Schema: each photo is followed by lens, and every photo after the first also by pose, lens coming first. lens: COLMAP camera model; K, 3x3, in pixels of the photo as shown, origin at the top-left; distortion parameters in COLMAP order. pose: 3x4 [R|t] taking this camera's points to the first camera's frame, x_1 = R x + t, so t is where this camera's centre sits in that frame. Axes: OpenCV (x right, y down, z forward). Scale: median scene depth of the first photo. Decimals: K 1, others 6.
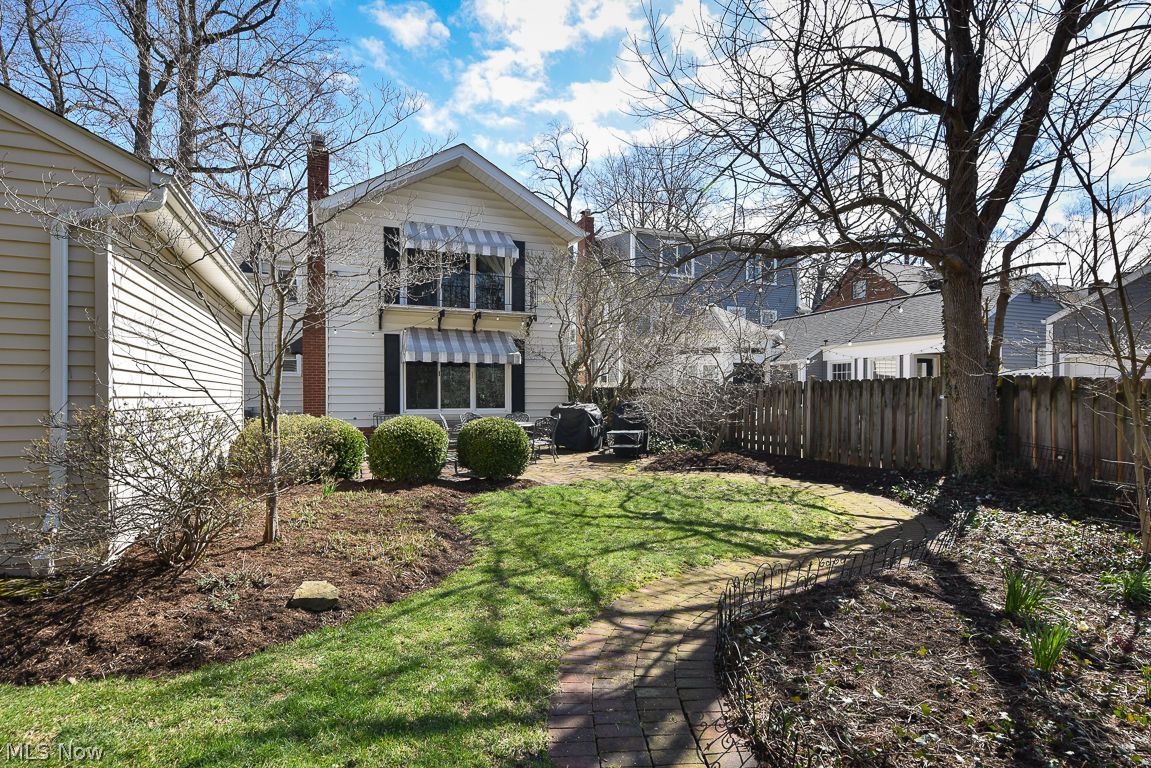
lens RADIAL K [[583.8, 0, 574.2], [0, 583.8, 399.3], [0, 0, 1]] dist [0.015826, -0.000598]
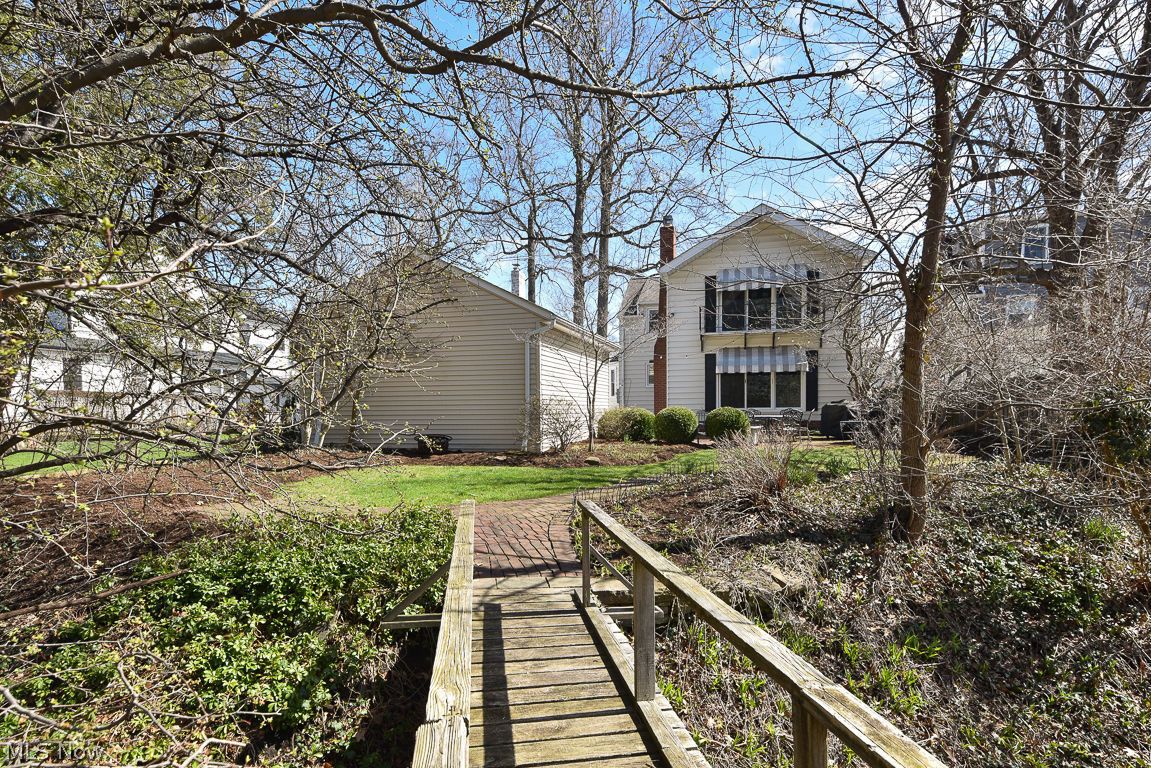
lens RADIAL K [[583.8, 0, 574.2], [0, 583.8, 399.3], [0, 0, 1]] dist [0.015826, -0.000598]
pose [[0.794966, -0.016801, -0.606422, 0.268432], [0.007455, 0.999811, -0.017927, 0.018174], [0.606609, 0.009731, 0.794941, -0.292322]]
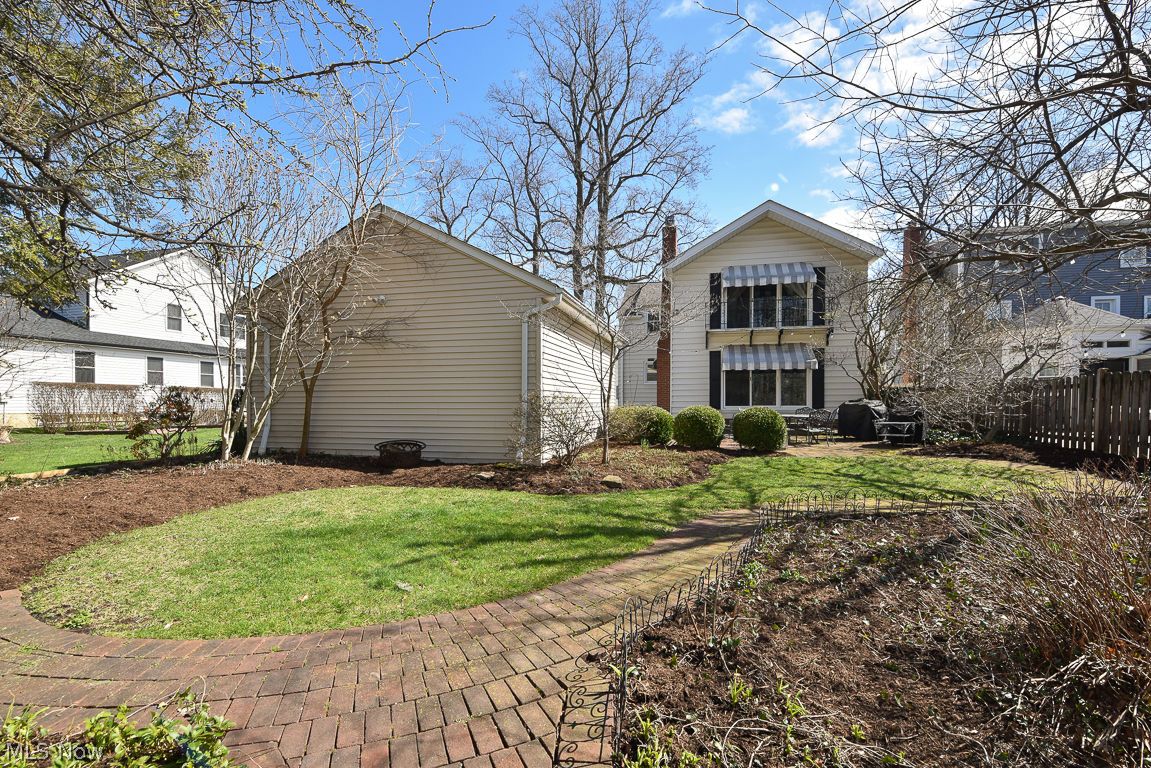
lens RADIAL K [[494.4, 0, 591.5], [0, 494.4, 388.9], [0, 0, 1]] dist [-0.001732, -0.000094]
pose [[0.818500, -0.017913, -0.574227, 0.113784], [0.000385, 0.999531, -0.030633, 0.012557], [0.574506, 0.024852, 0.818123, -0.109425]]
